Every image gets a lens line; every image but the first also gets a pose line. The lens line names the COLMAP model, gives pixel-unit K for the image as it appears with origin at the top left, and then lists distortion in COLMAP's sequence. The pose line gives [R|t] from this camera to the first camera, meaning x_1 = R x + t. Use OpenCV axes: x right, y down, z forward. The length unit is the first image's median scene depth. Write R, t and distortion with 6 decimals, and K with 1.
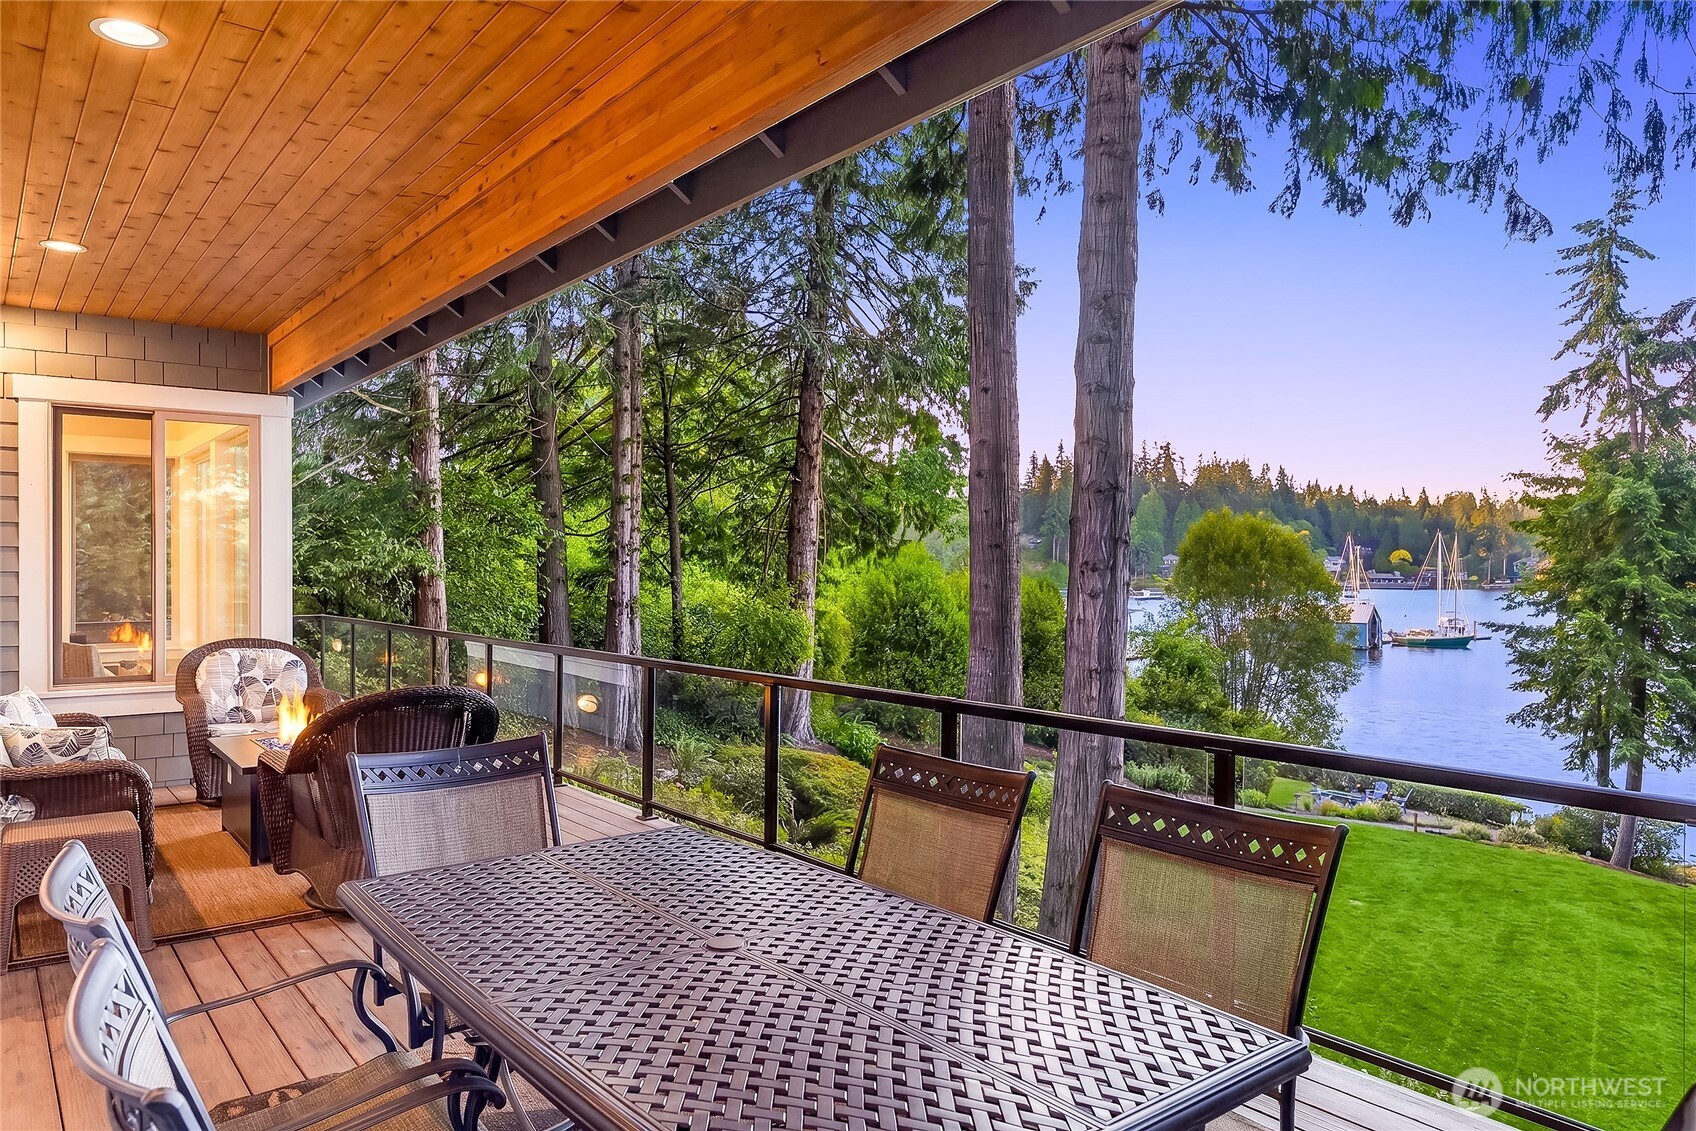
lens RADIAL K [[1126.7, 0, 841.4], [0, 1126.7, 568.4], [0, 0, 1]] dist [0.002218, -0.003603]
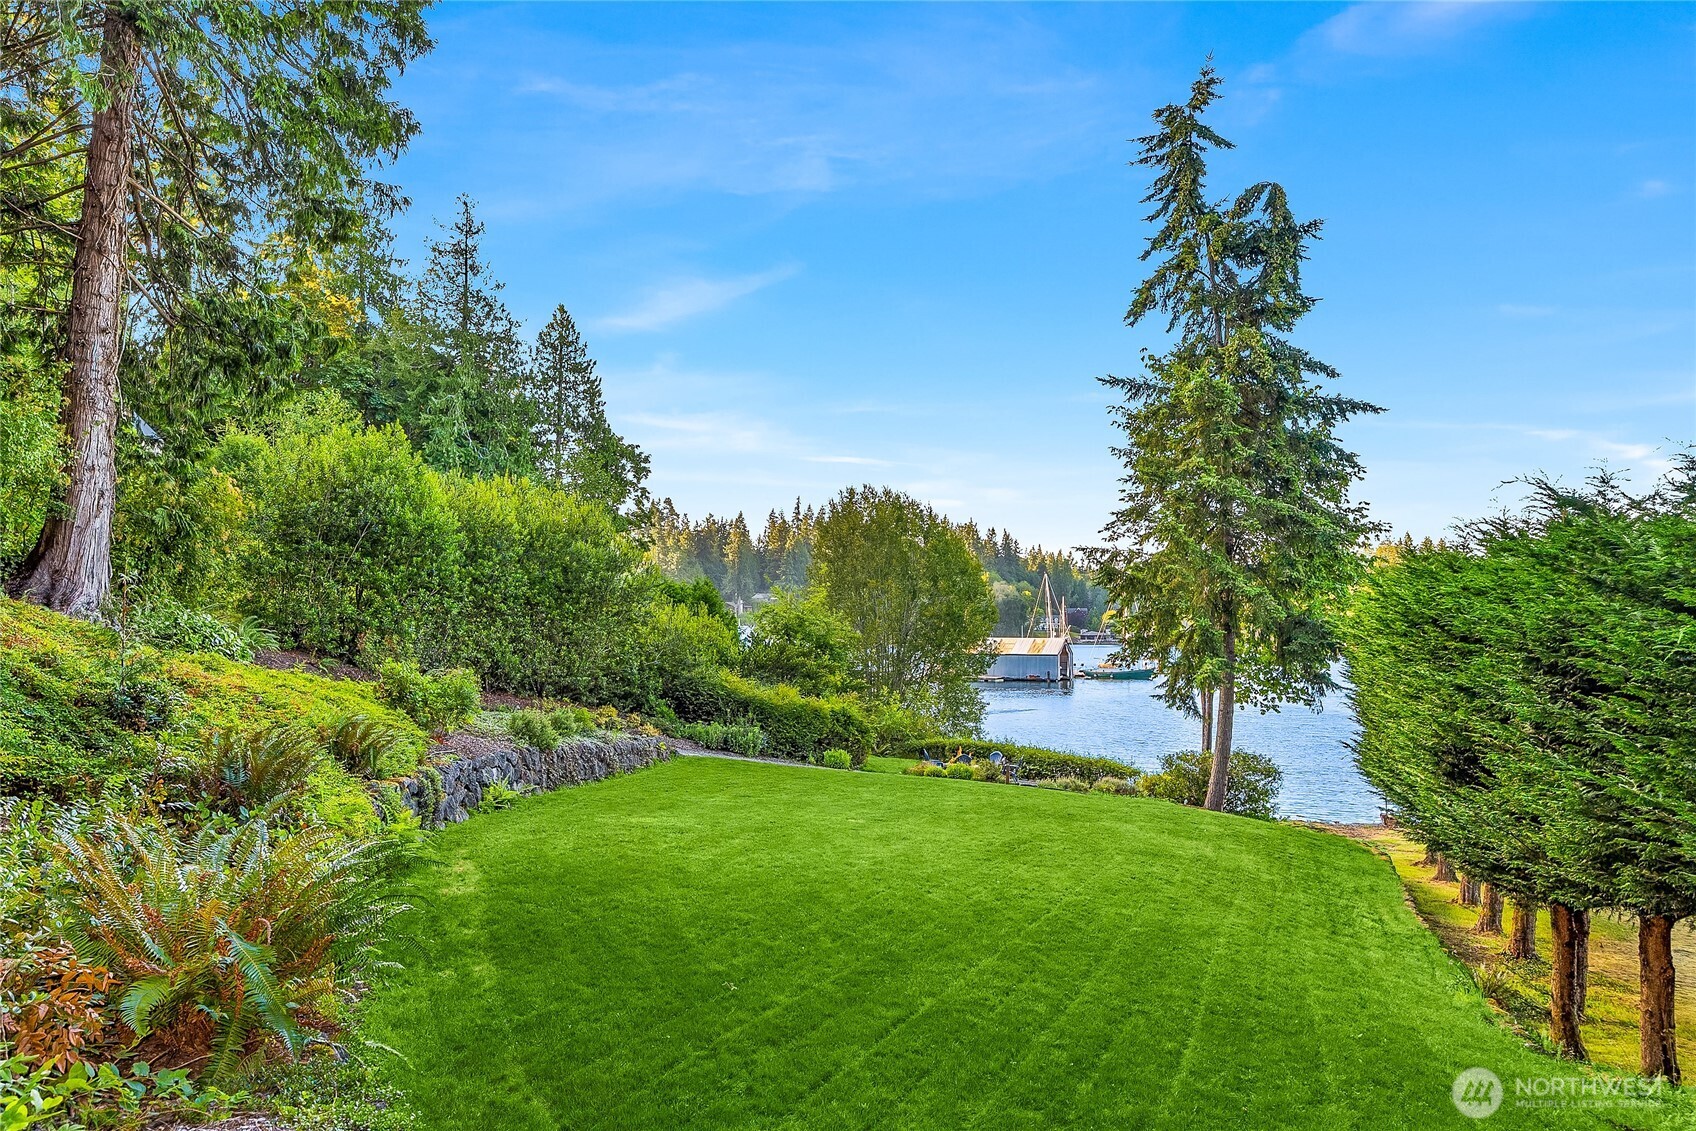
lens RADIAL K [[1126.7, 0, 841.4], [0, 1126.7, 568.4], [0, 0, 1]] dist [0.002218, -0.003603]
pose [[0.976433, 0.012897, 0.215434, 0.199995], [0.000105, 0.998184, -0.060234, 0.122222], [-0.215819, 0.058838, 0.974659, 0.172804]]
